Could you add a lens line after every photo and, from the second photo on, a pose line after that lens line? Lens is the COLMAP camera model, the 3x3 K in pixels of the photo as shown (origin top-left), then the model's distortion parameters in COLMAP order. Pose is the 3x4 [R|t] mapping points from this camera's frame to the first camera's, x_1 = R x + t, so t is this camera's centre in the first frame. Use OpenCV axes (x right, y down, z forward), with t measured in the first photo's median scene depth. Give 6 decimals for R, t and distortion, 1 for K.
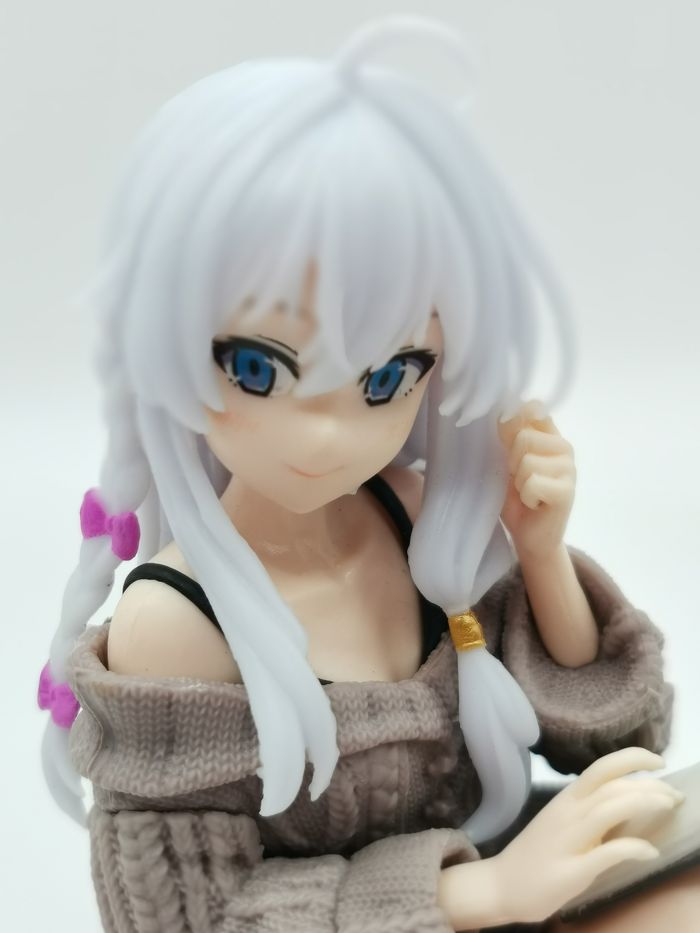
lens RADIAL K [[1790.7, 0, 342.3], [0, 1790.7, 462.4], [0, 0, 1]] dist [0.058854, 0.000000]
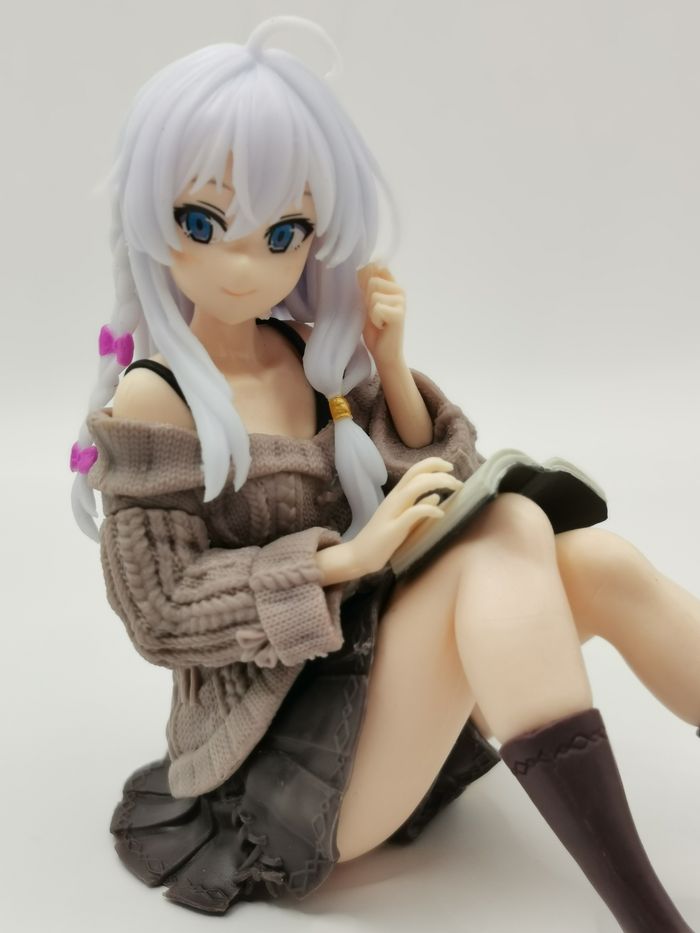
lens RADIAL K [[1790.7, 0, 355.8], [0, 1790.7, 472.8], [0, 0, 1]] dist [0.058854, 0.000000]
pose [[0.999573, -0.004924, -0.028808, 0.134177], [0.001741, 0.993988, -0.109476, 0.337564], [0.029174, 0.109379, 0.993572, -0.586516]]
